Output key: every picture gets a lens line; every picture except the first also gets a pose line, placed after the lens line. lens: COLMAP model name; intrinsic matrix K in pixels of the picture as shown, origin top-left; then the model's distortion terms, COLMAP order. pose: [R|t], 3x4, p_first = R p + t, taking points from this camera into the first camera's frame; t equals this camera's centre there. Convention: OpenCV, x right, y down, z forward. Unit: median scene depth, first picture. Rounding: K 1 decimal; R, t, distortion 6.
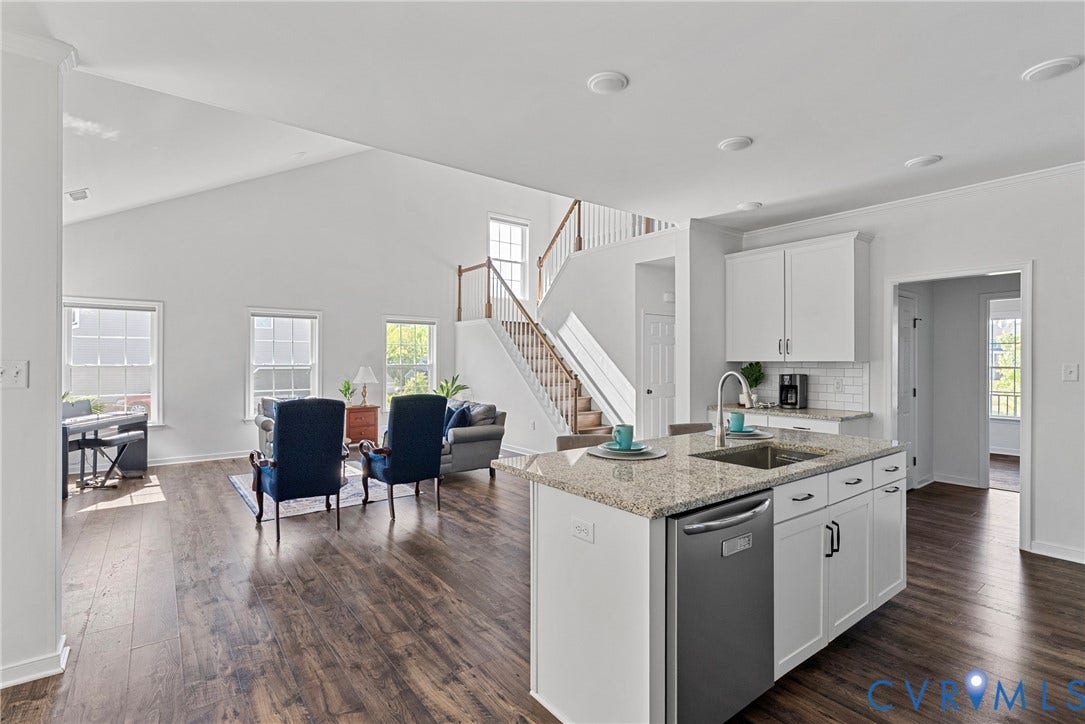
lens RADIAL K [[507.6, 0, 542.5], [0, 507.6, 362.0], [0, 0, 1]] dist [-0.003243, -0.000442]
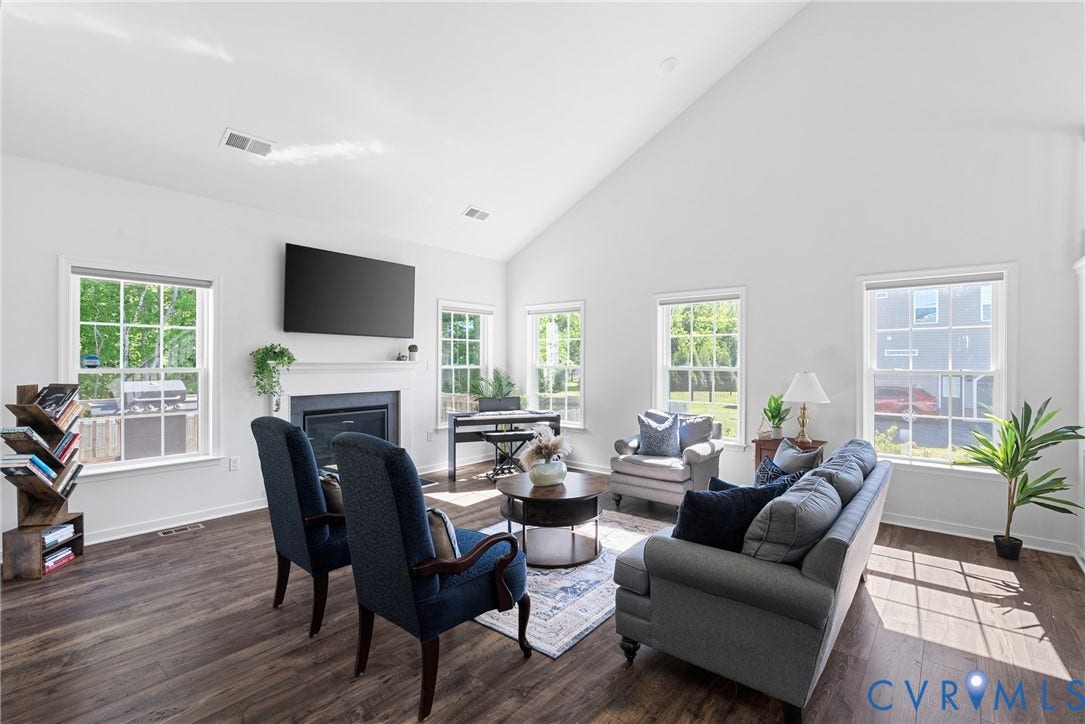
lens RADIAL K [[495.6, 0, 542.5], [0, 495.6, 362.0], [0, 0, 1]] dist [-0.002099, 0.000180]
pose [[0.222383, 0.001871, -0.974958, 0.207130], [-0.006102, 0.999981, 0.000527, -0.003185], [0.974940, 0.005832, 0.222391, 0.976540]]
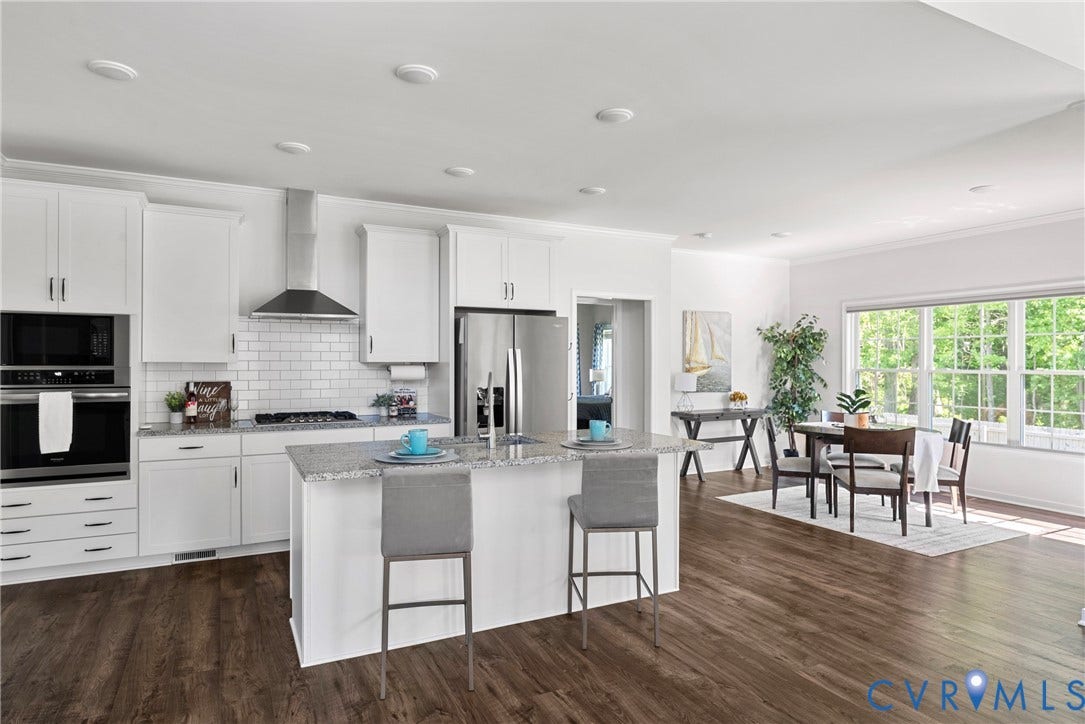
lens RADIAL K [[631.2, 0, 542.5], [0, 631.2, 362.0], [0, 0, 1]] dist [0.001680, 0.001126]
pose [[-0.983997, -0.004673, 0.178124, 0.018536], [-0.003867, 0.999981, 0.004867, -0.005660], [-0.178143, 0.004100, -0.983996, 1.254271]]
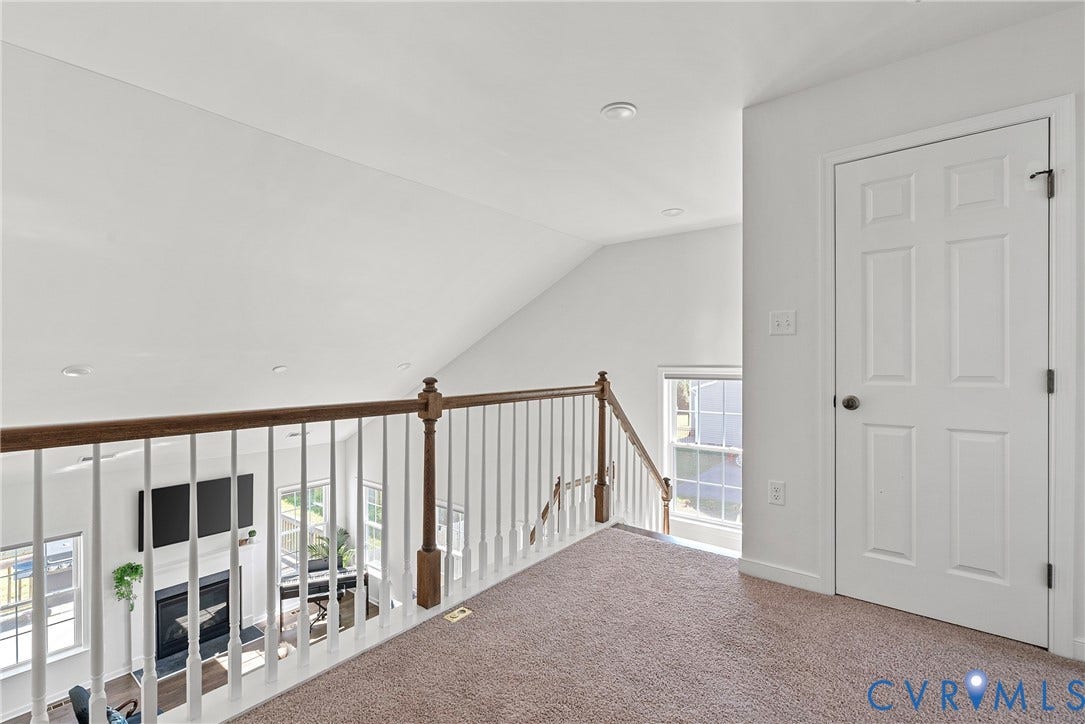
lens RADIAL K [[502.1, 0, 538.6], [0, 502.1, 367.3], [0, 0, 1]] dist [-0.003403, 0.000884]
pose [[0.227699, 0.008530, -0.973694, 0.789259], [-0.001022, 0.999963, 0.008521, -0.594668], [0.973731, -0.000945, 0.227699, 1.479739]]
